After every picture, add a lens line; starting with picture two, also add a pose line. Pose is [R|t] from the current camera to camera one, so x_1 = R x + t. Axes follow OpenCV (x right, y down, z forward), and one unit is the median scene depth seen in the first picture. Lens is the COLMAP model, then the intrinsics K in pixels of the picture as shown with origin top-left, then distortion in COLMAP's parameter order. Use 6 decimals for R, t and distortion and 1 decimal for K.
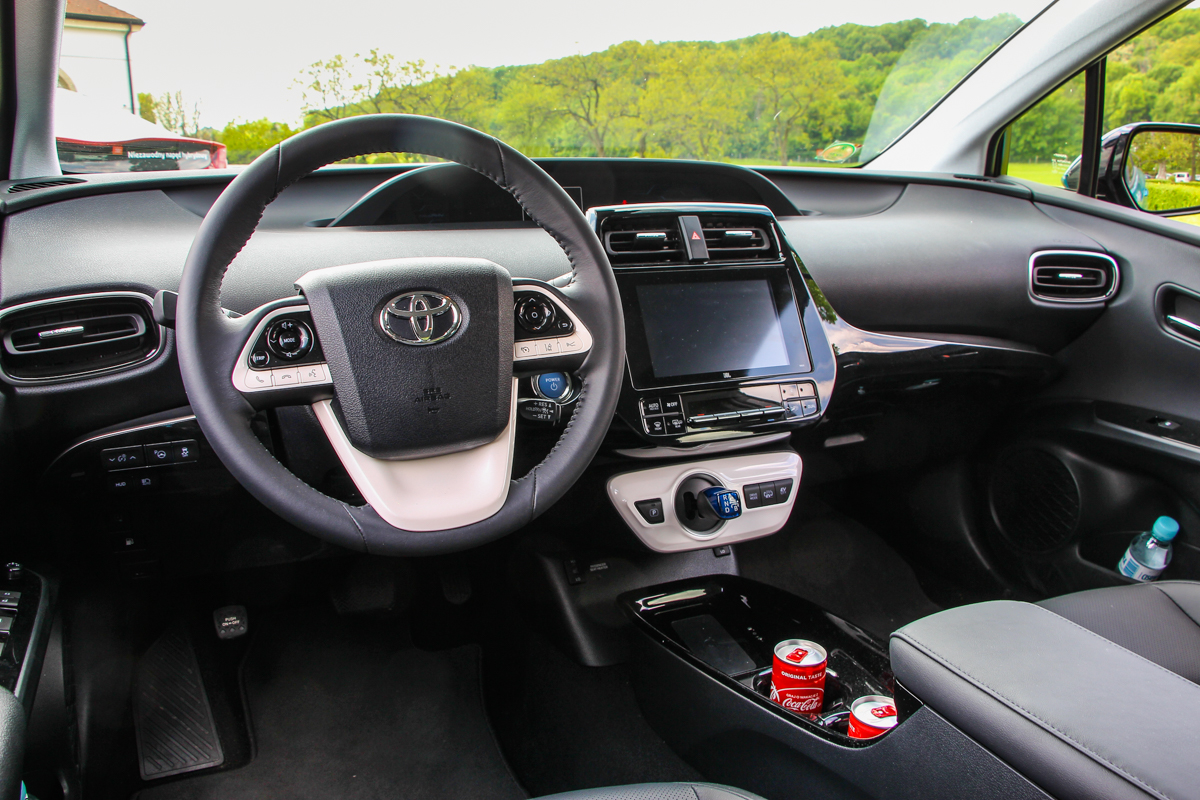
lens RADIAL K [[989.2, 0, 598.8], [0, 989.2, 372.0], [0, 0, 1]] dist [-0.218756, 0.191734]
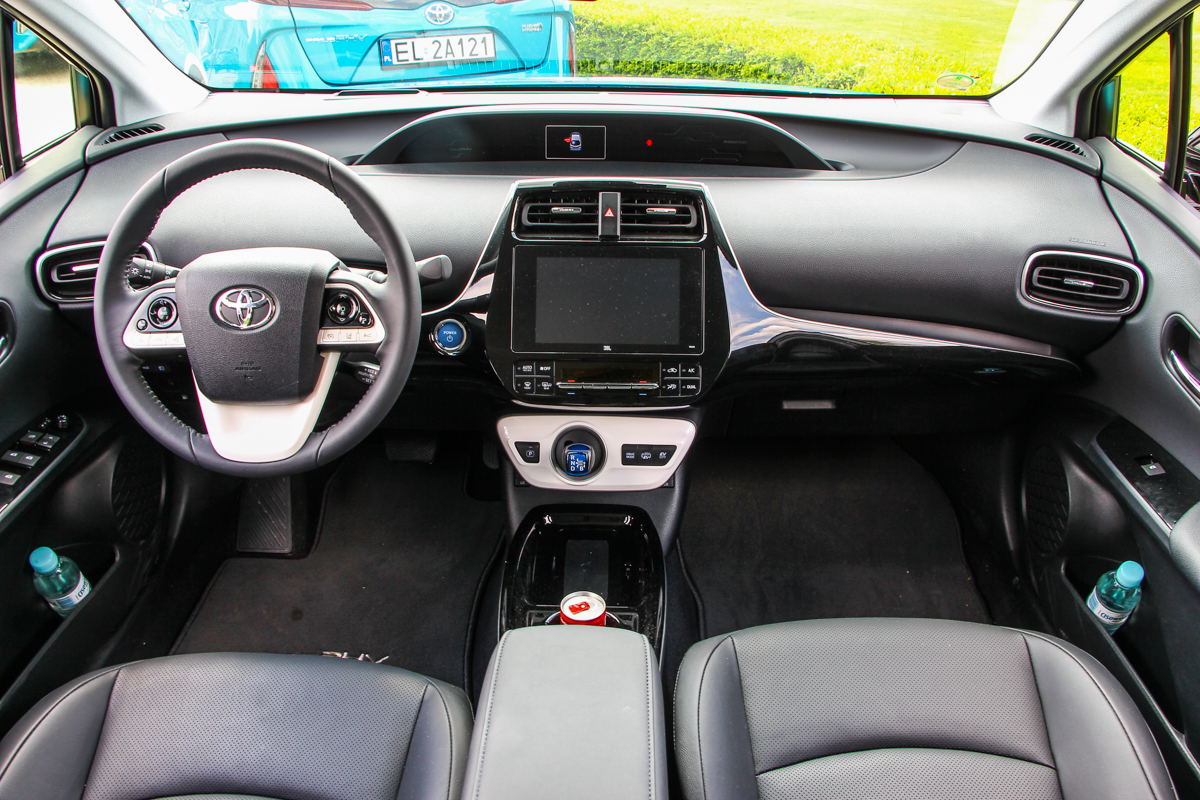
lens RADIAL K [[989.2, 0, 598.8], [0, 989.2, 372.0], [0, 0, 1]] dist [-0.218756, 0.191734]
pose [[0.903052, 0.185144, -0.387580, 0.547361], [-0.093669, 0.965502, 0.242967, -0.235176], [0.419193, -0.183108, 0.889241, 0.009656]]
